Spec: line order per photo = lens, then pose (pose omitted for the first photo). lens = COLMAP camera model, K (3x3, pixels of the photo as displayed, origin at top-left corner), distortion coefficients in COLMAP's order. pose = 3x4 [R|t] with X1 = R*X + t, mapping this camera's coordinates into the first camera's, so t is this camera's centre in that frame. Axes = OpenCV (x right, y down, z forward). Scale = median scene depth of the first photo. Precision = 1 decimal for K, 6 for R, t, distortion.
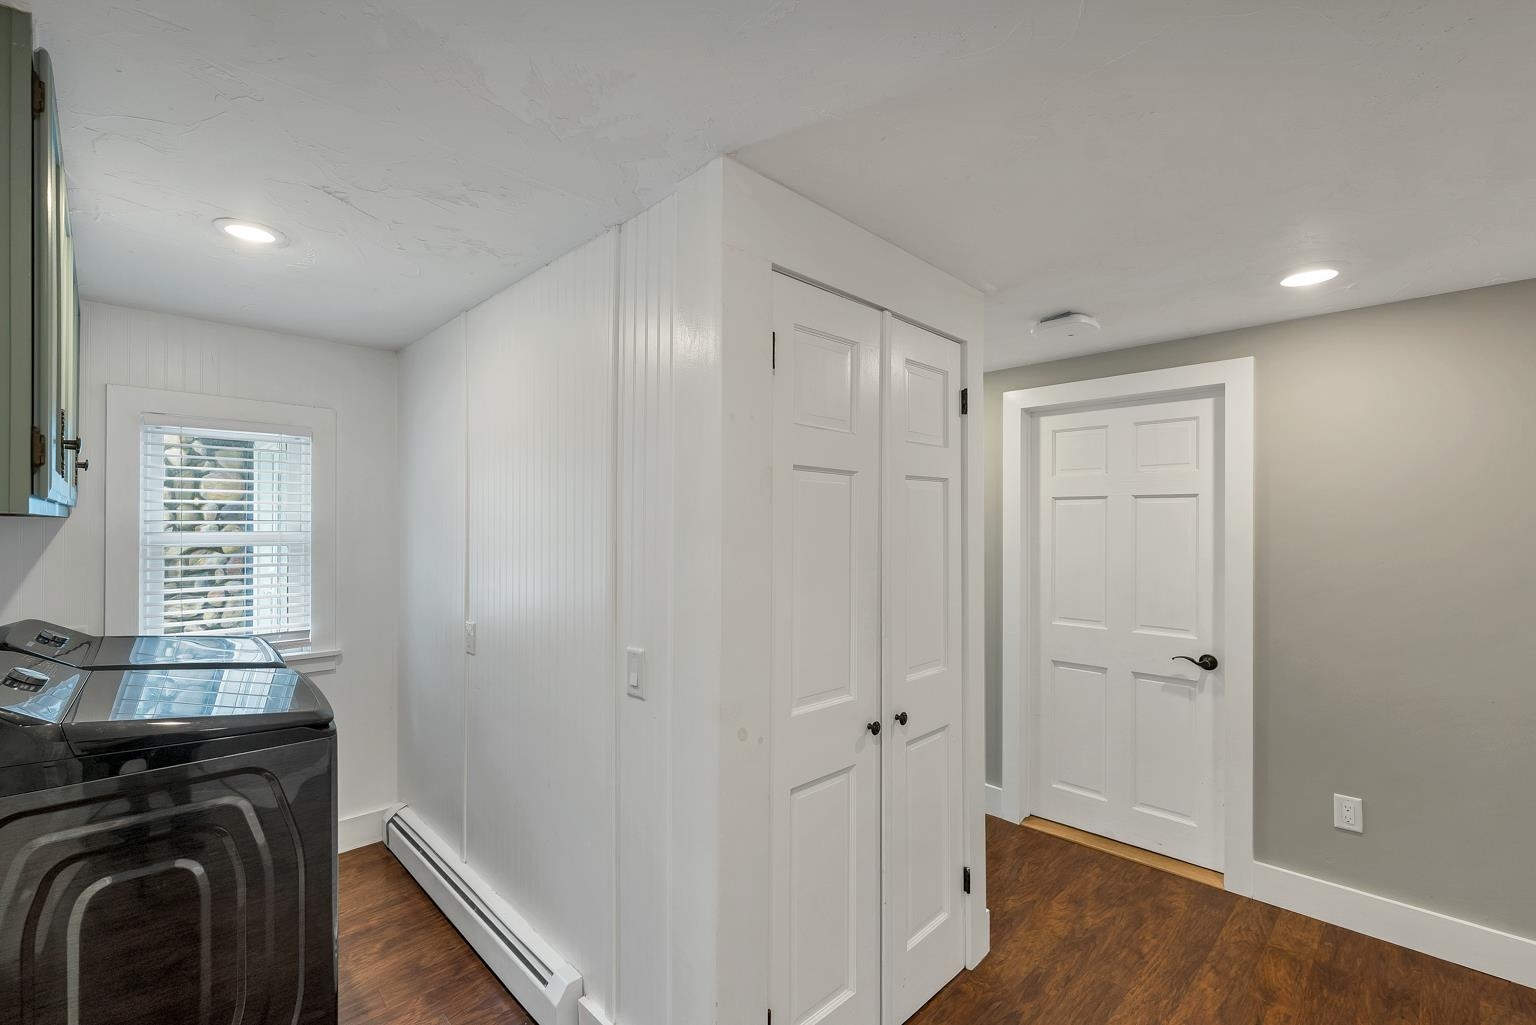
lens RADIAL K [[644.4, 0, 763.9], [0, 644.4, 512.3], [0, 0, 1]] dist [-0.000798, -0.000233]
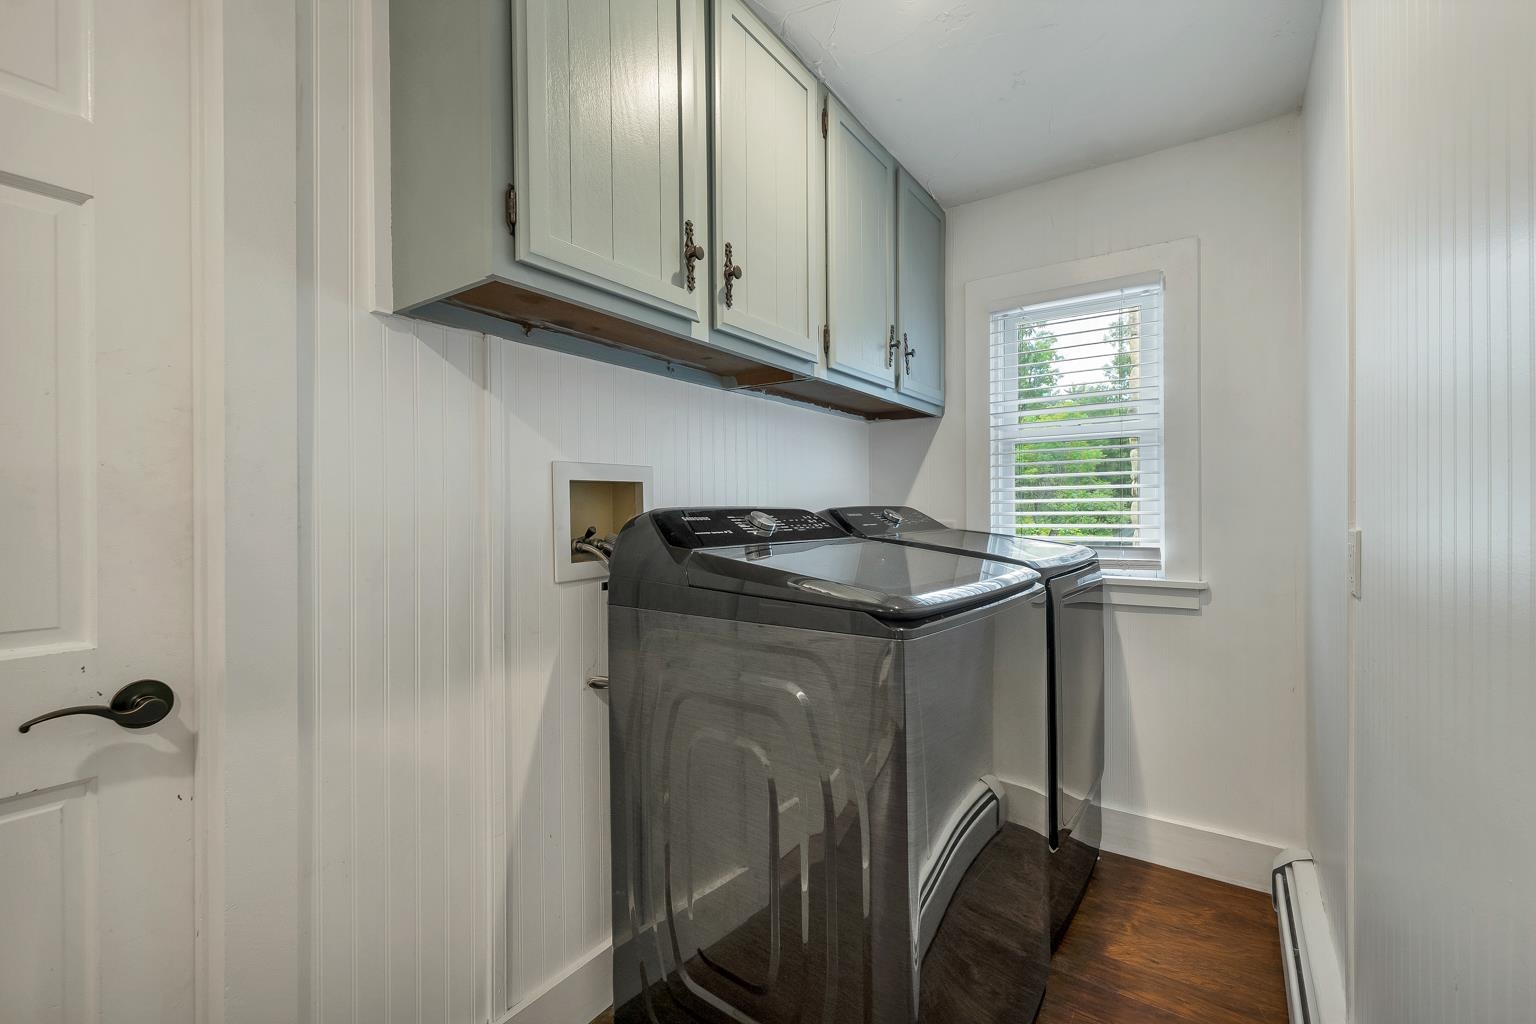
lens RADIAL K [[644.4, 0, 763.9], [0, 644.4, 511.8], [0, 0, 1]] dist [-0.000798, -0.000233]
pose [[0.168008, 0.005251, -0.985772, -0.064558], [0.026108, 0.999611, 0.009774, 0.126851], [0.985440, -0.027379, 0.167806, 0.450122]]
